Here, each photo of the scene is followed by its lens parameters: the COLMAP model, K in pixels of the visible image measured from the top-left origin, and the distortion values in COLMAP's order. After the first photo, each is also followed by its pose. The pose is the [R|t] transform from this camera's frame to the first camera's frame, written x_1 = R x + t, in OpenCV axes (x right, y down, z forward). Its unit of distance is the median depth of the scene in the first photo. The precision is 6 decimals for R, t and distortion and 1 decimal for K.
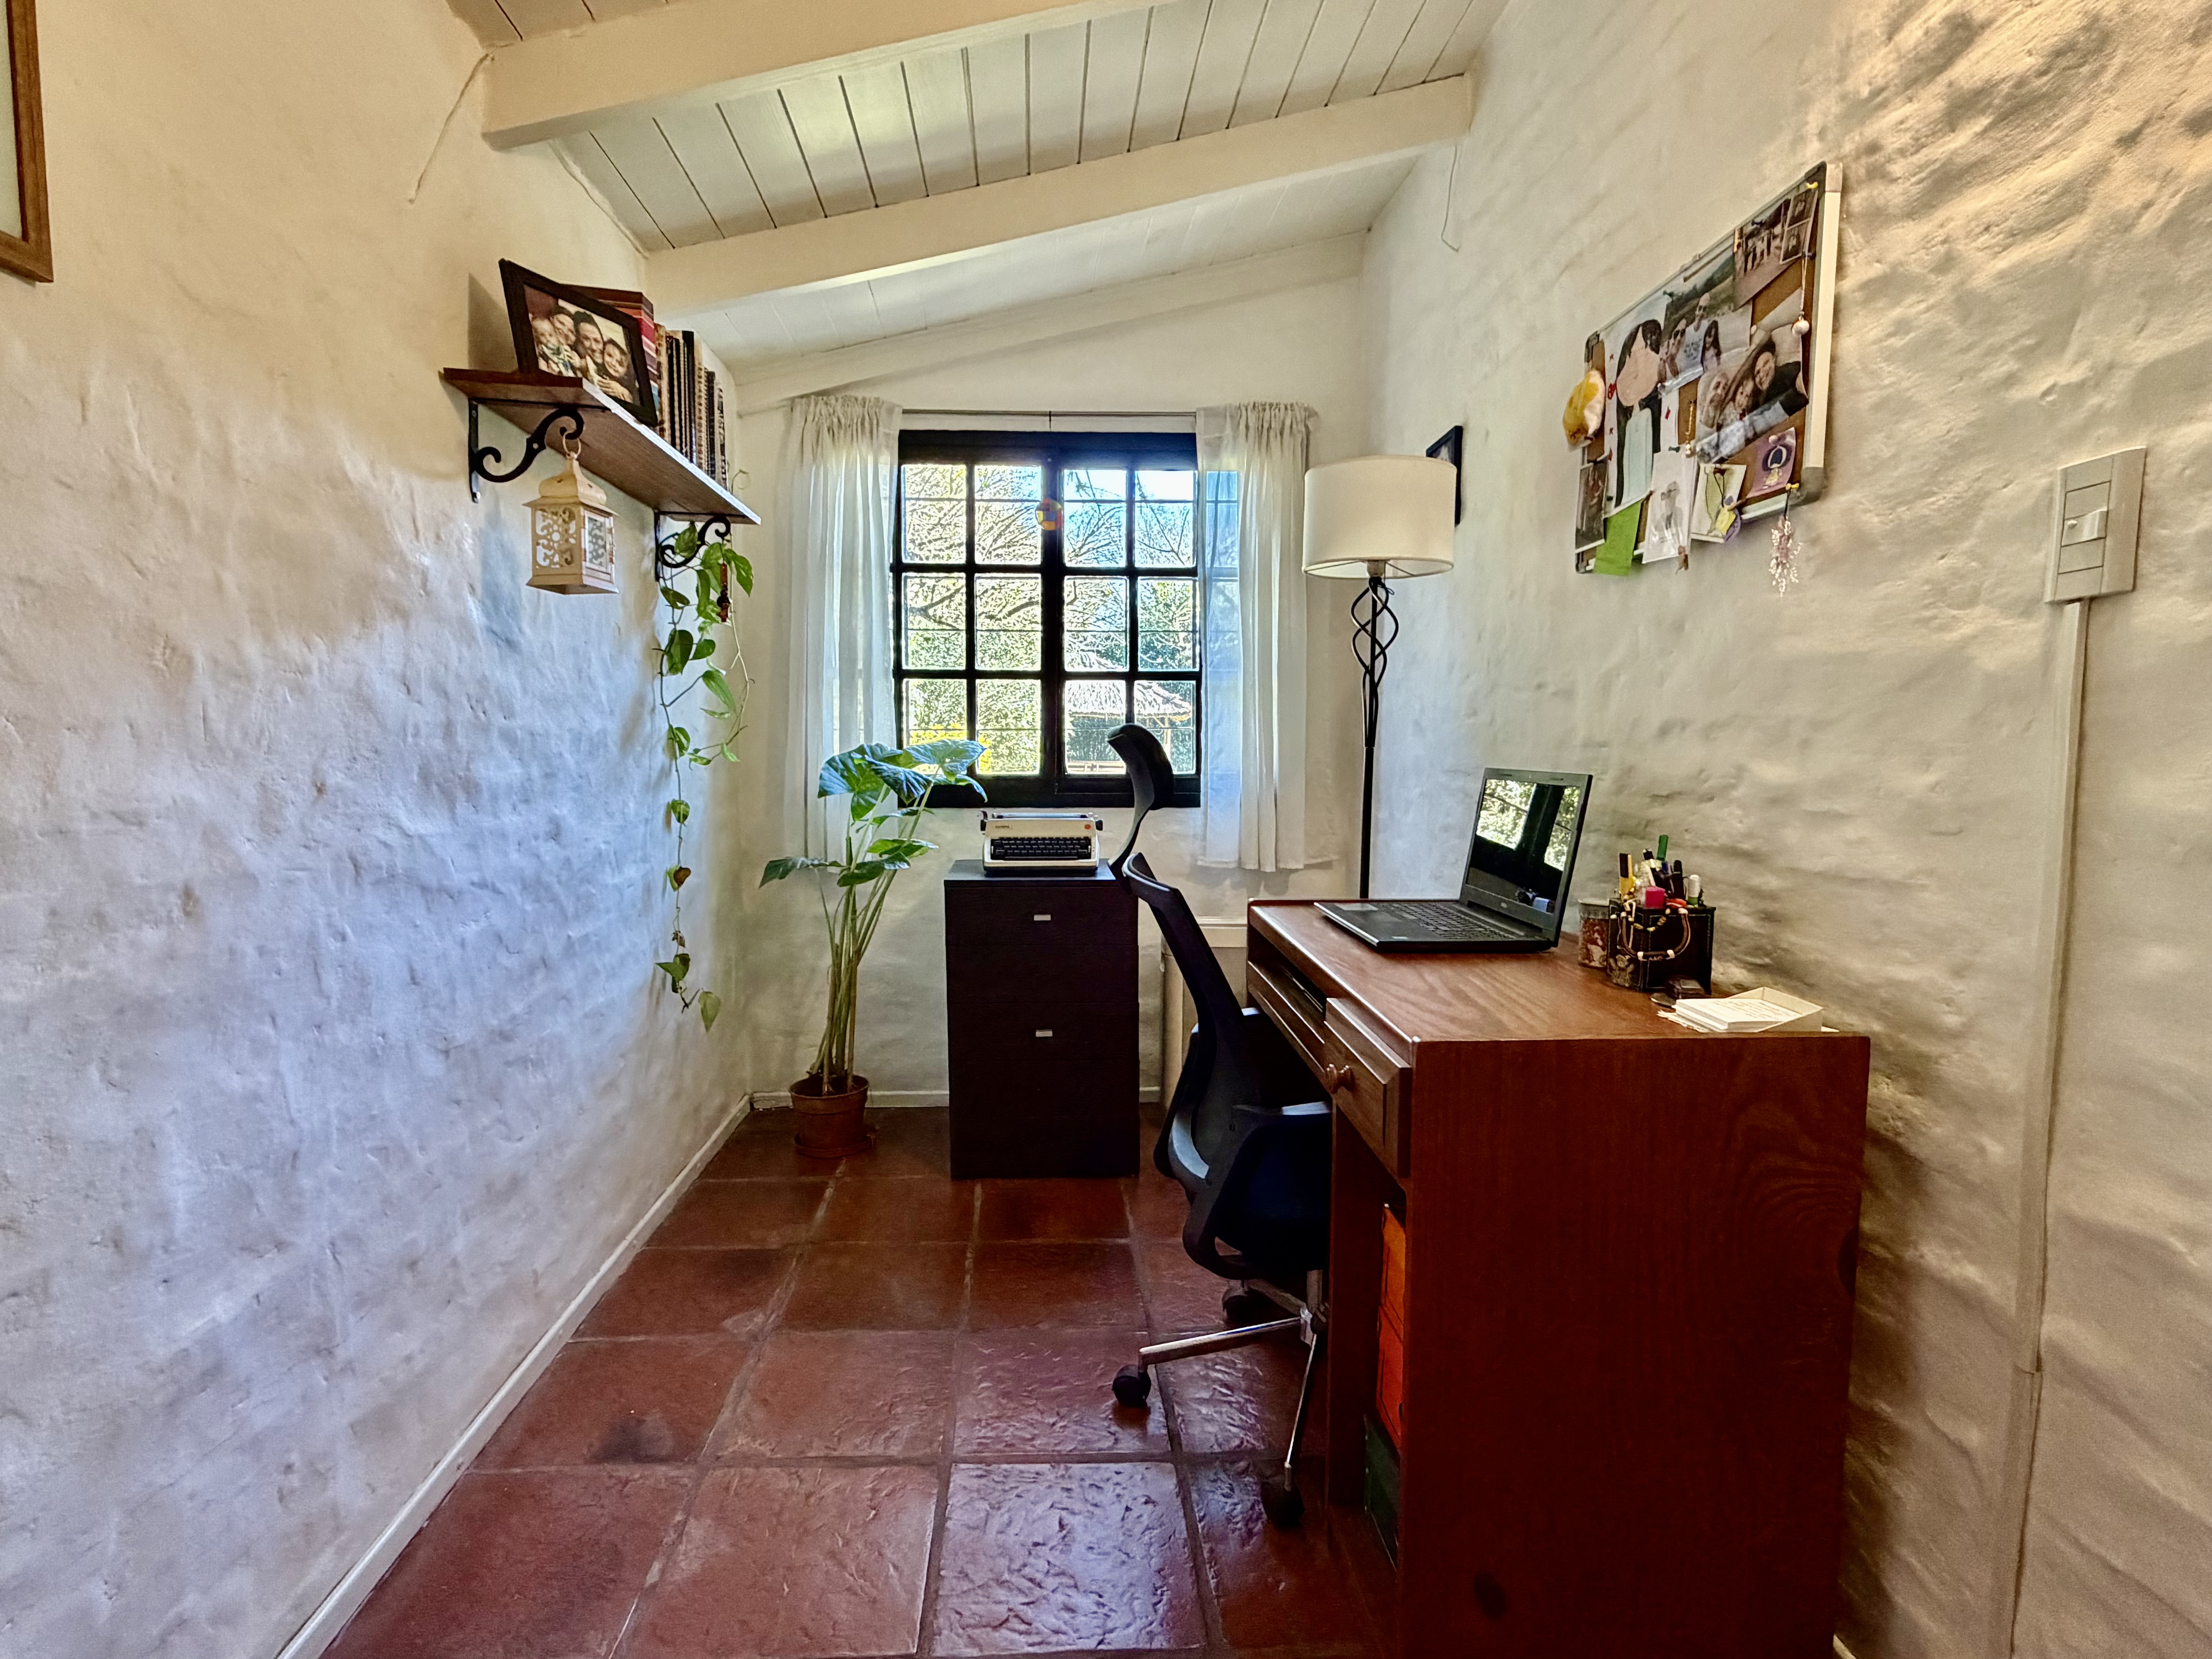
lens RADIAL K [[1101.2, 0, 1101.1], [0, 1101.2, 828.7], [0, 0, 1]] dist [-0.003107, -0.000169]
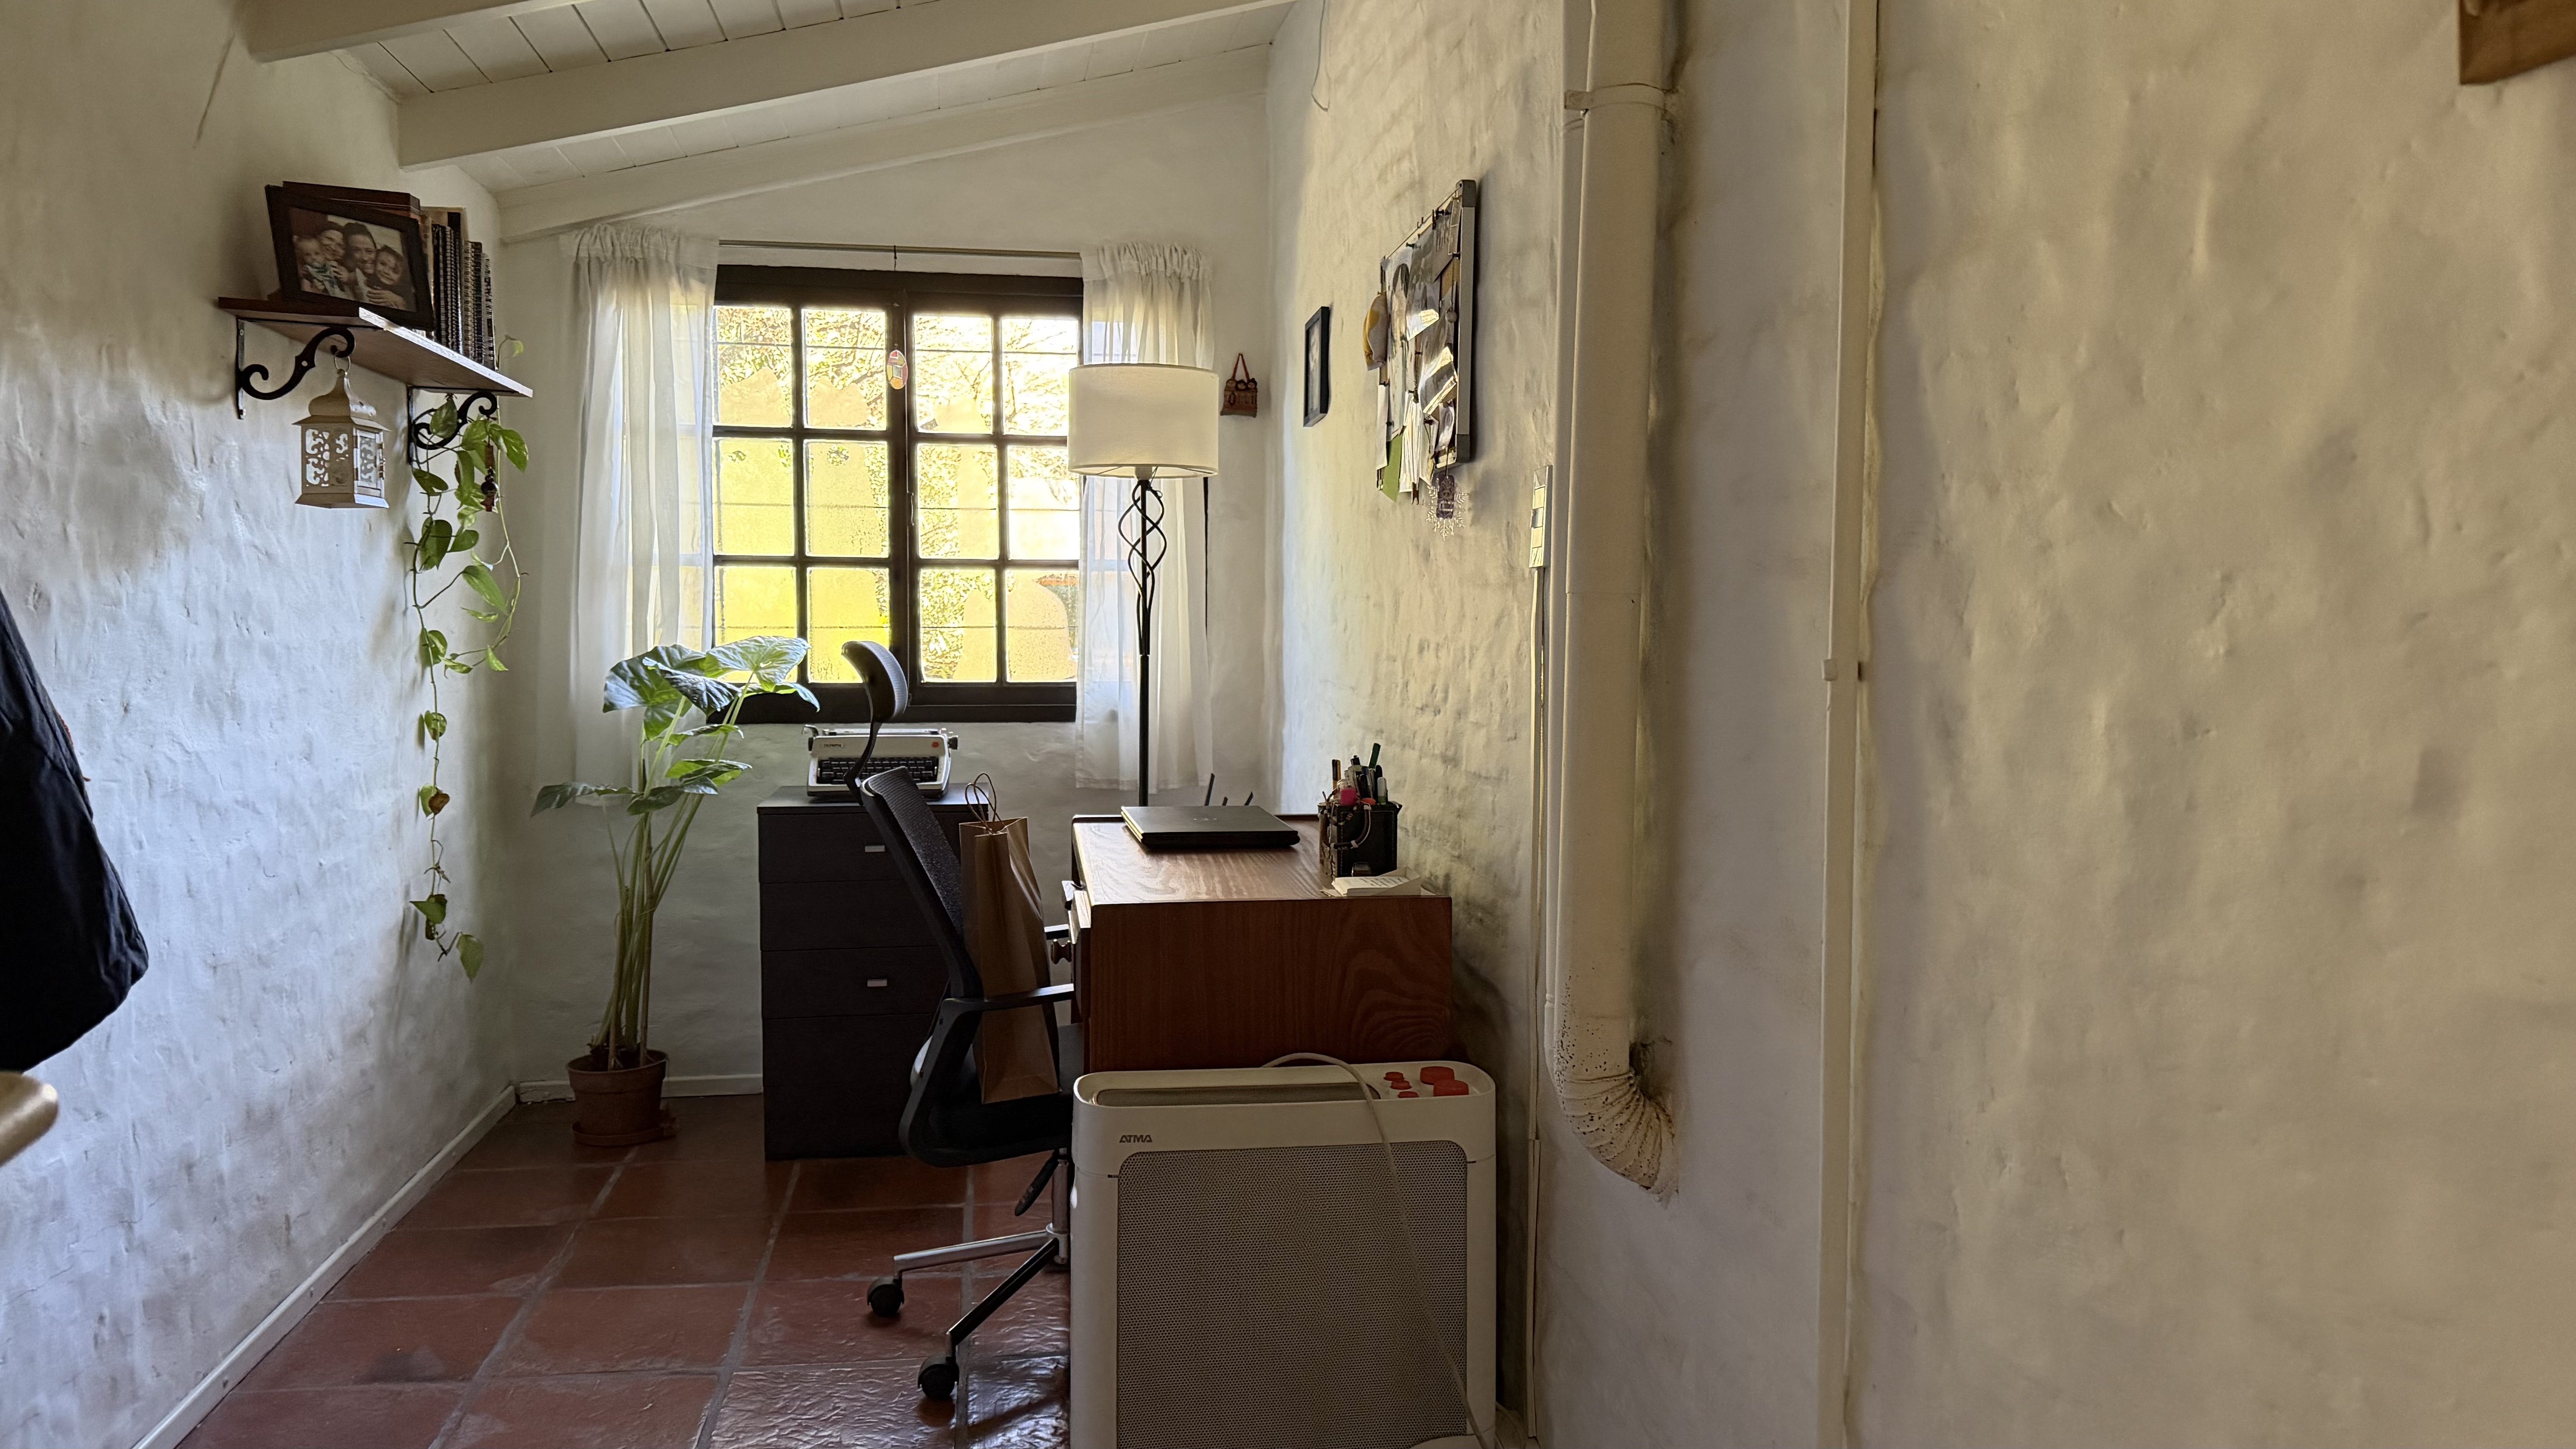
lens RADIAL K [[1758.4, 0, 1301.6], [0, 1758.4, 711.5], [0, 0, 1]] dist [0.007690, -0.024007]
pose [[0.992747, -0.005503, 0.120093, 0.169947], [0.008435, 0.999678, -0.023921, 0.012878], [-0.119922, 0.024760, 0.992474, -0.608119]]
